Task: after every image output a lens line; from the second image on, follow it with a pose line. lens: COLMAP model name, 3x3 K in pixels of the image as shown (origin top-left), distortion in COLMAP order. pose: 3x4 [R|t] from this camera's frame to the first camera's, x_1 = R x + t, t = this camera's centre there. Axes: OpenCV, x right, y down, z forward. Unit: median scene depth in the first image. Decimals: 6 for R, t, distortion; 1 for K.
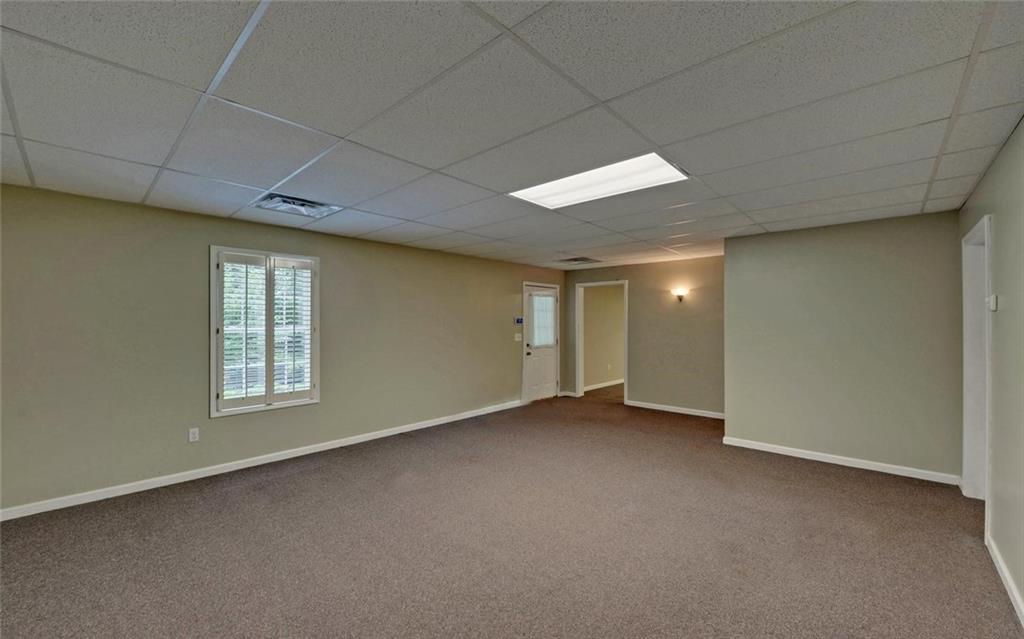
lens RADIAL K [[419.5, 0, 513.5], [0, 419.5, 319.4], [0, 0, 1]] dist [-0.004553, -0.000386]
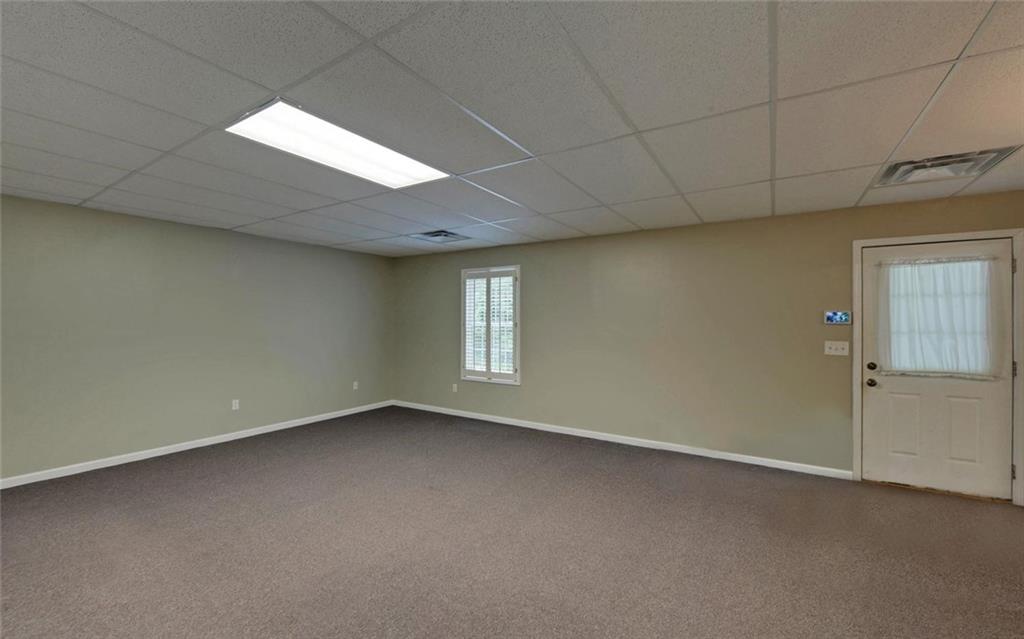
lens RADIAL K [[419.5, 0, 518.8], [0, 419.5, 318.4], [0, 0, 1]] dist [-0.004553, -0.000386]
pose [[0.166431, -0.000602, -0.986053, 0.722868], [0.002862, 0.999996, -0.000127, 0.005989], [0.986049, -0.002801, 0.166432, 0.799181]]
